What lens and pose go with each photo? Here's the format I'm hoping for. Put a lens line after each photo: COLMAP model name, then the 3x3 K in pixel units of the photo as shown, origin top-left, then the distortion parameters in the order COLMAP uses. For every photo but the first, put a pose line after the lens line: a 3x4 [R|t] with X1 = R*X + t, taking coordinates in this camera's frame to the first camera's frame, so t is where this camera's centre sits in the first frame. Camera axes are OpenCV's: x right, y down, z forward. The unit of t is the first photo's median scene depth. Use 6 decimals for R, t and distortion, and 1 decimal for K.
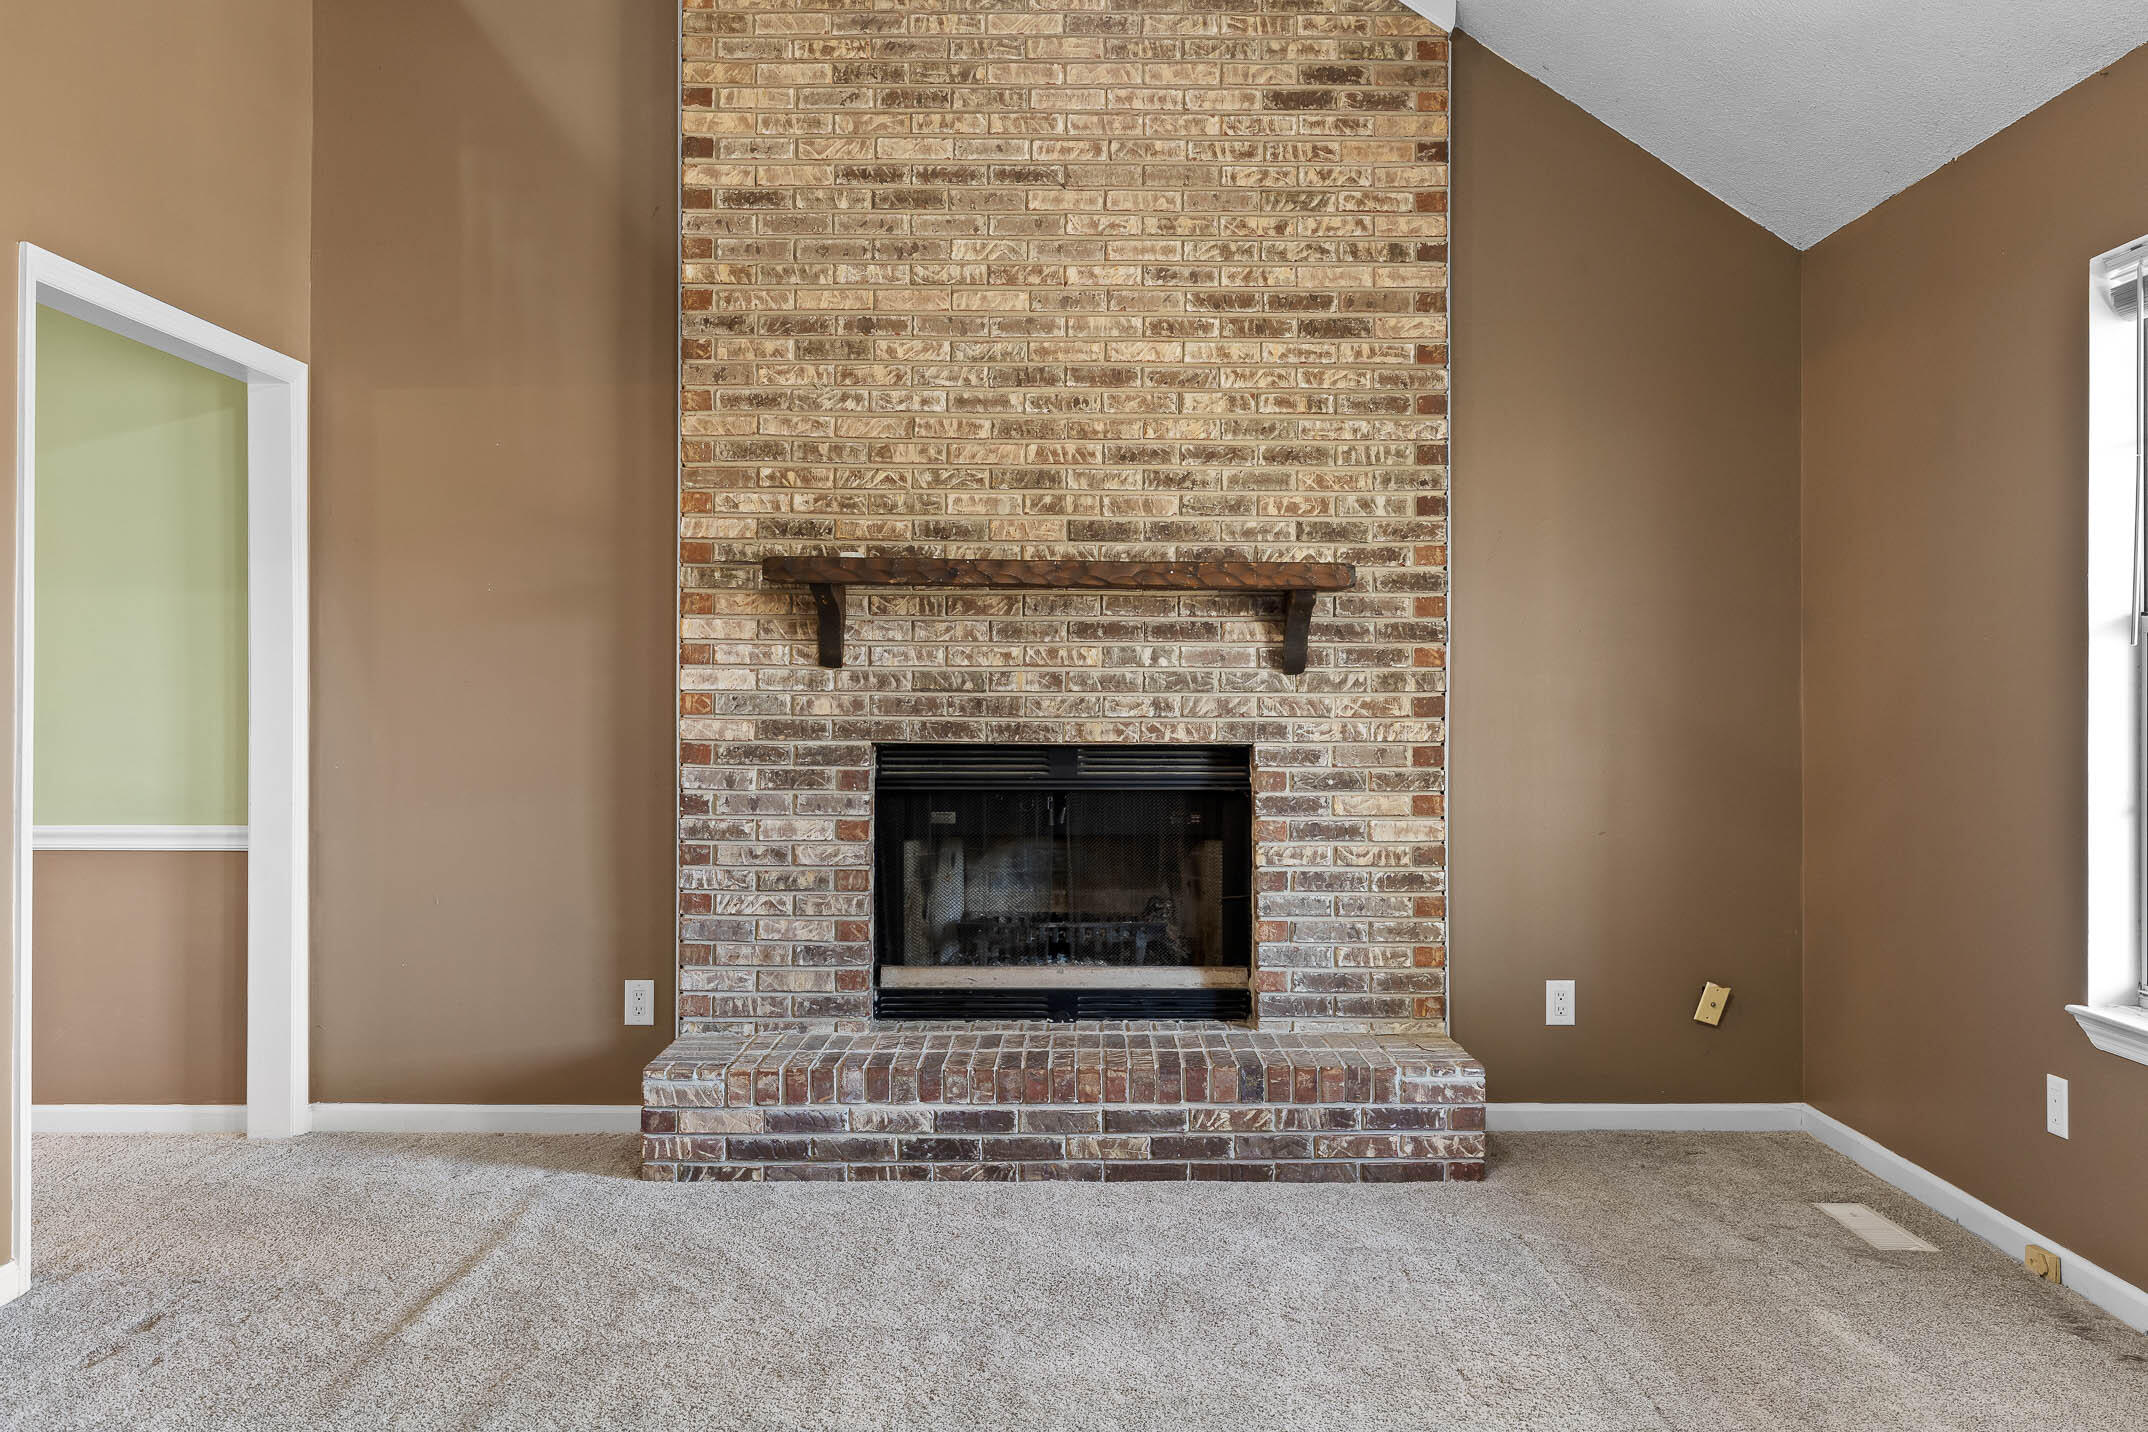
lens RADIAL K [[1836.6, 0, 1094.1], [0, 1836.6, 689.2], [0, 0, 1]] dist [0.003780, 0.004137]
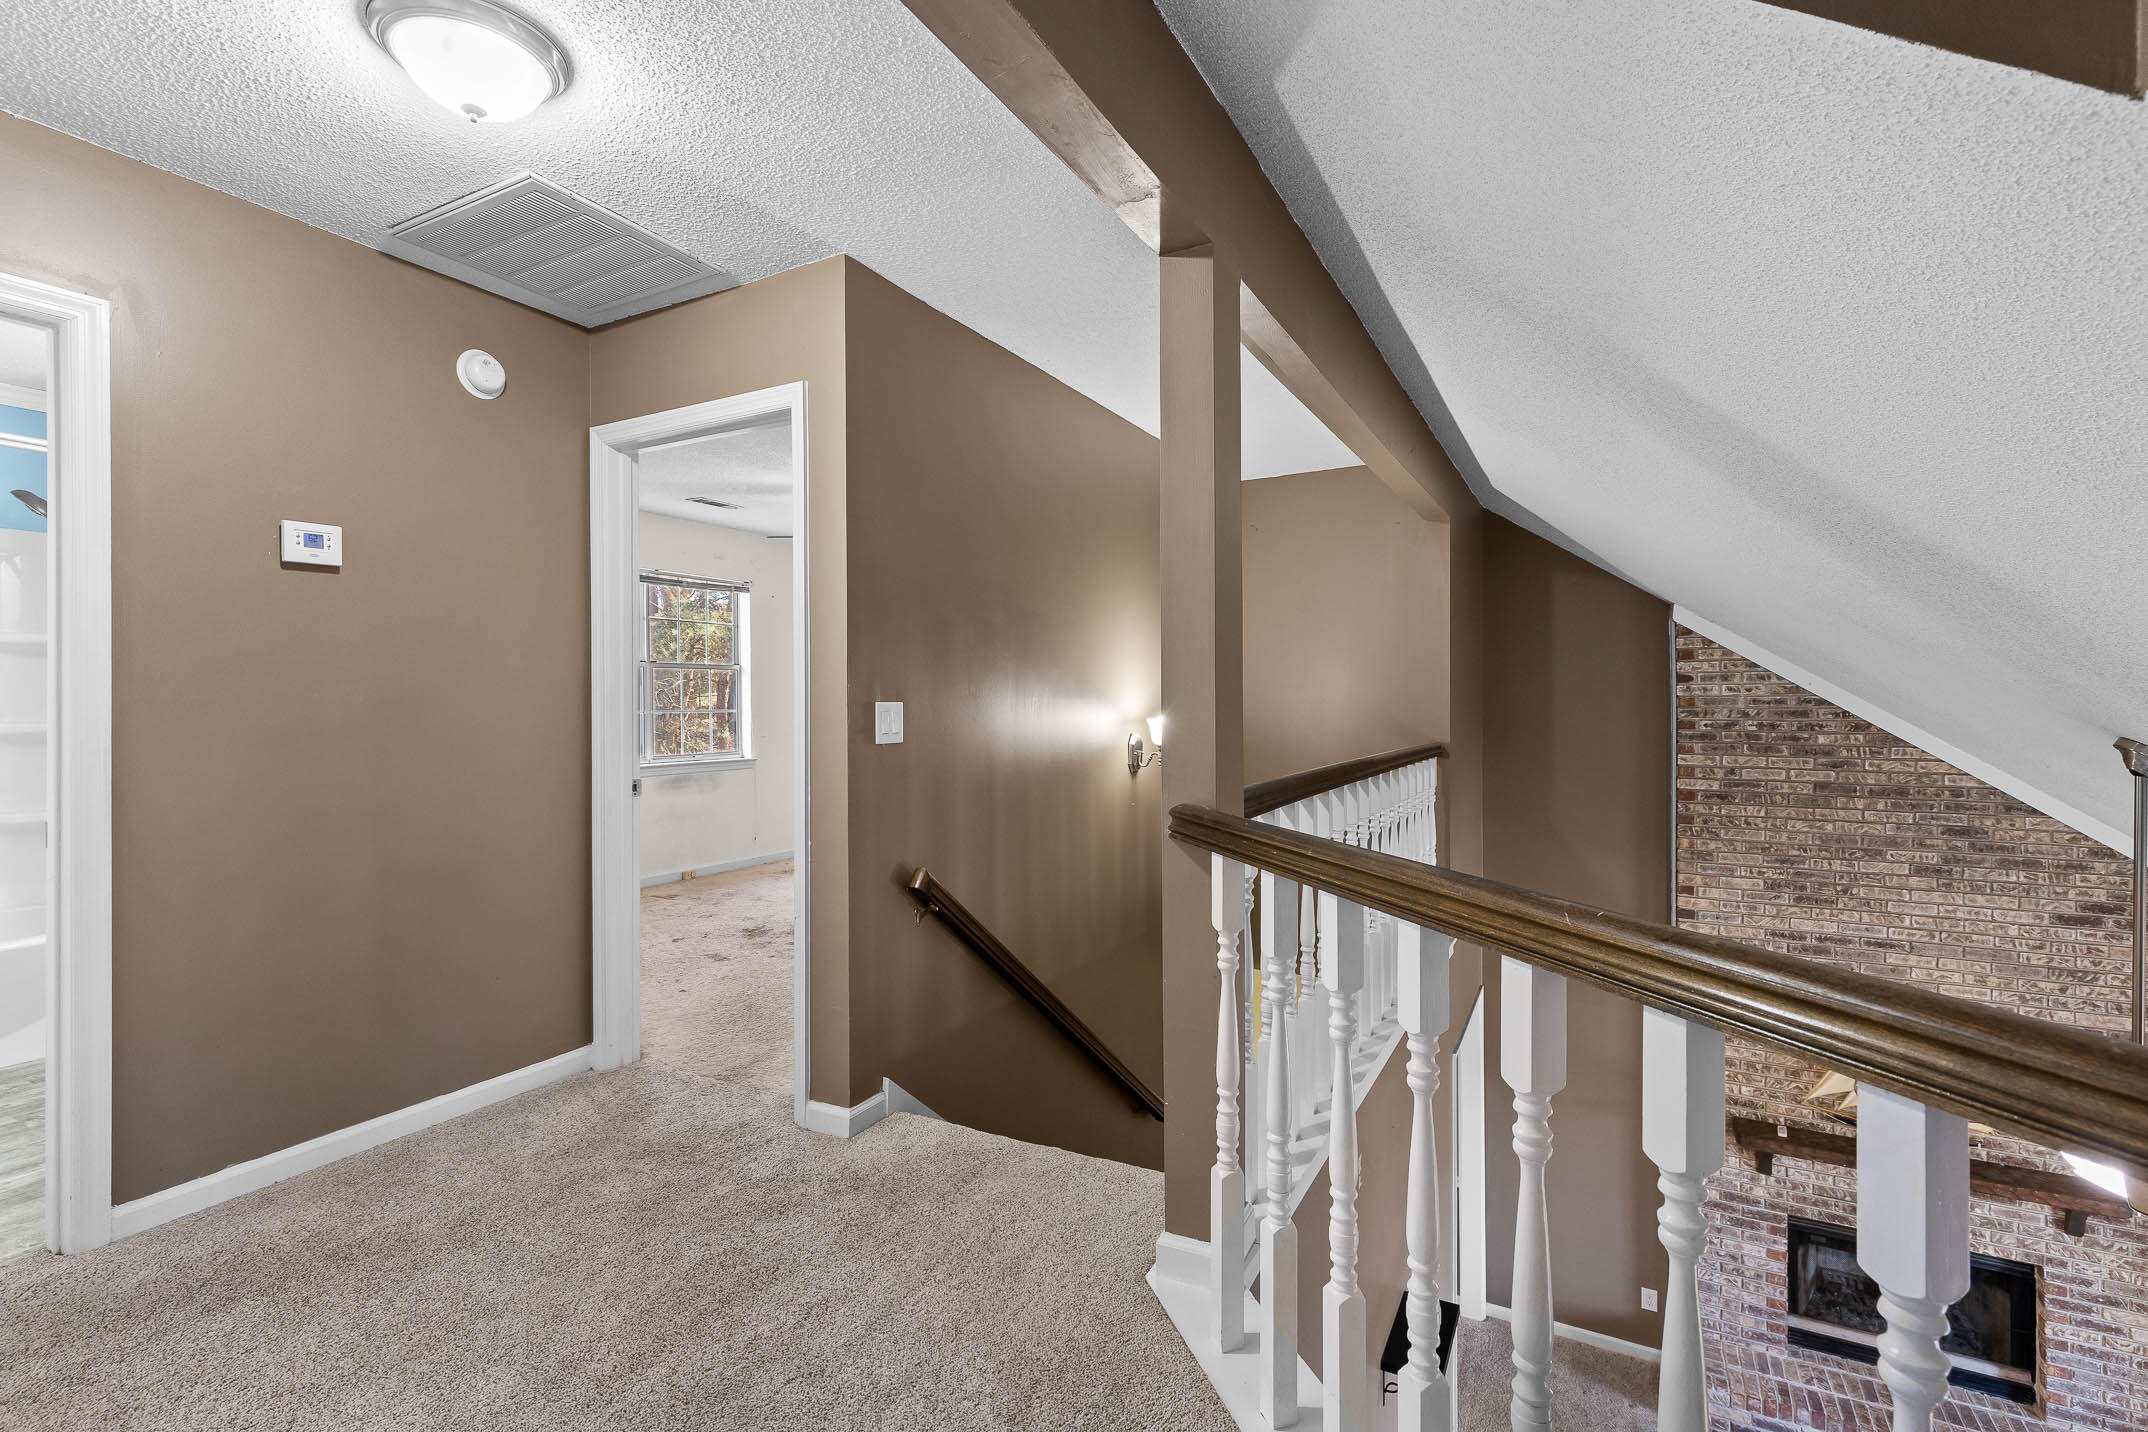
lens RADIAL K [[981.3, 0, 1070.3], [0, 981.3, 708.4], [0, 0, 1]] dist [0.003521, -0.001150]
pose [[0.872575, -0.002325, -0.488474, -0.281262], [0.006717, 0.999951, 0.007239, -0.544655], [0.488433, -0.009598, 0.872548, -0.332639]]
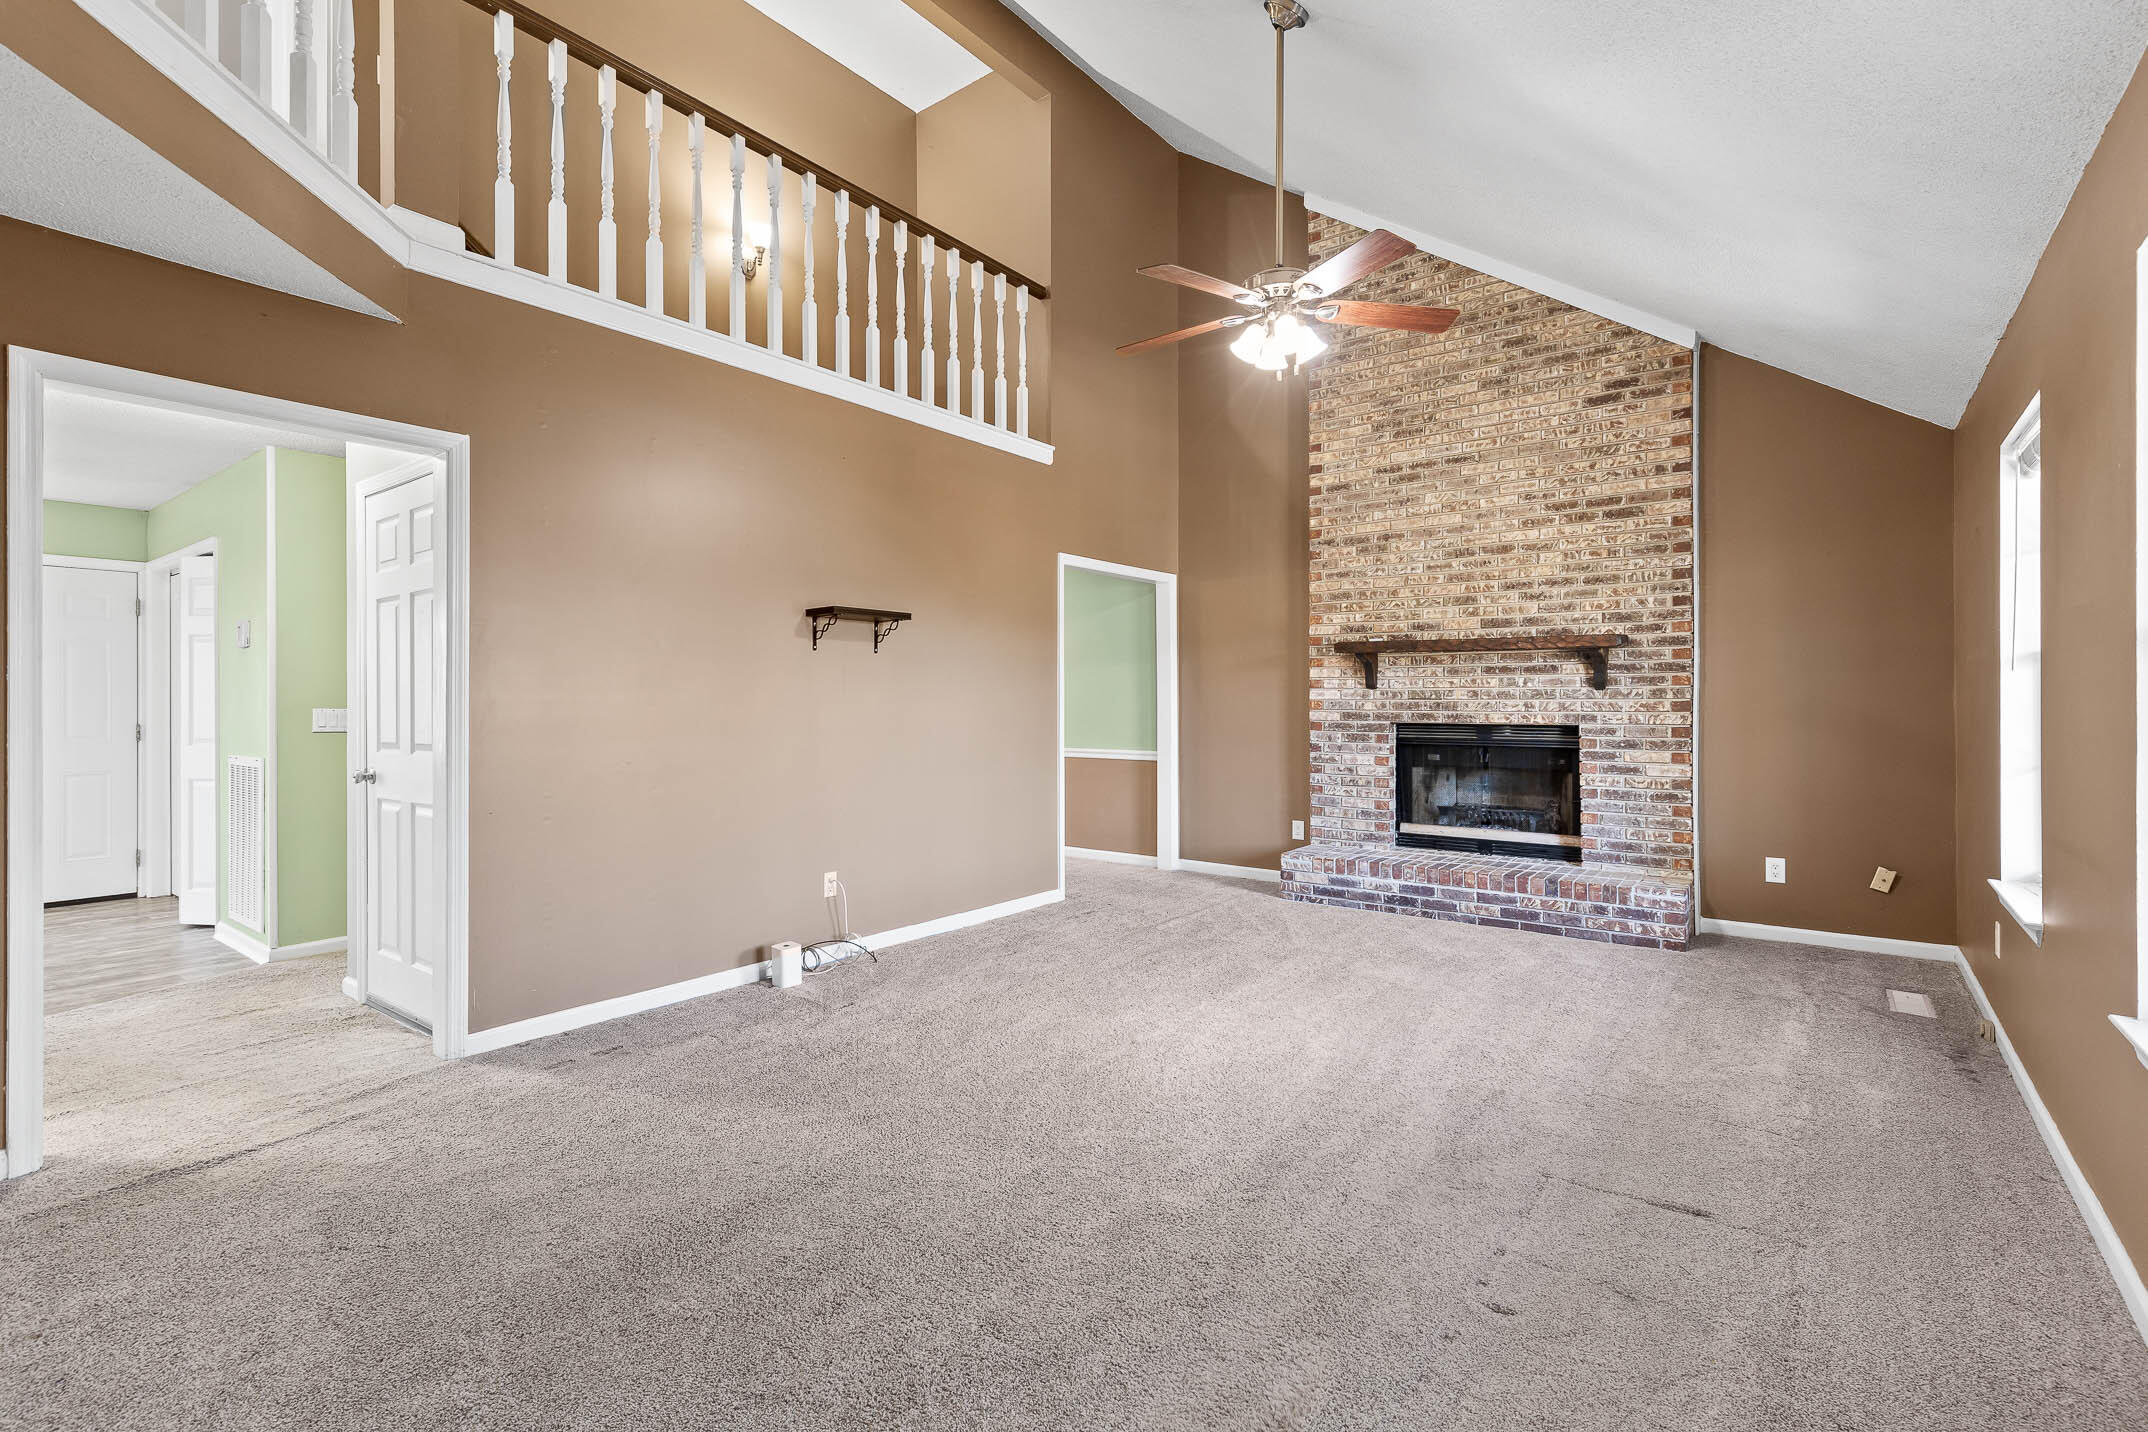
lens RADIAL K [[981.3, 0, 1062.5], [0, 981.3, 702.6], [0, 0, 1]] dist [0.003521, -0.001150]
pose [[0.784914, -0.002533, -0.619600, 0.310015], [0.006593, 0.999969, 0.004264, -0.002793], [0.619570, -0.007432, 0.784906, -0.194370]]
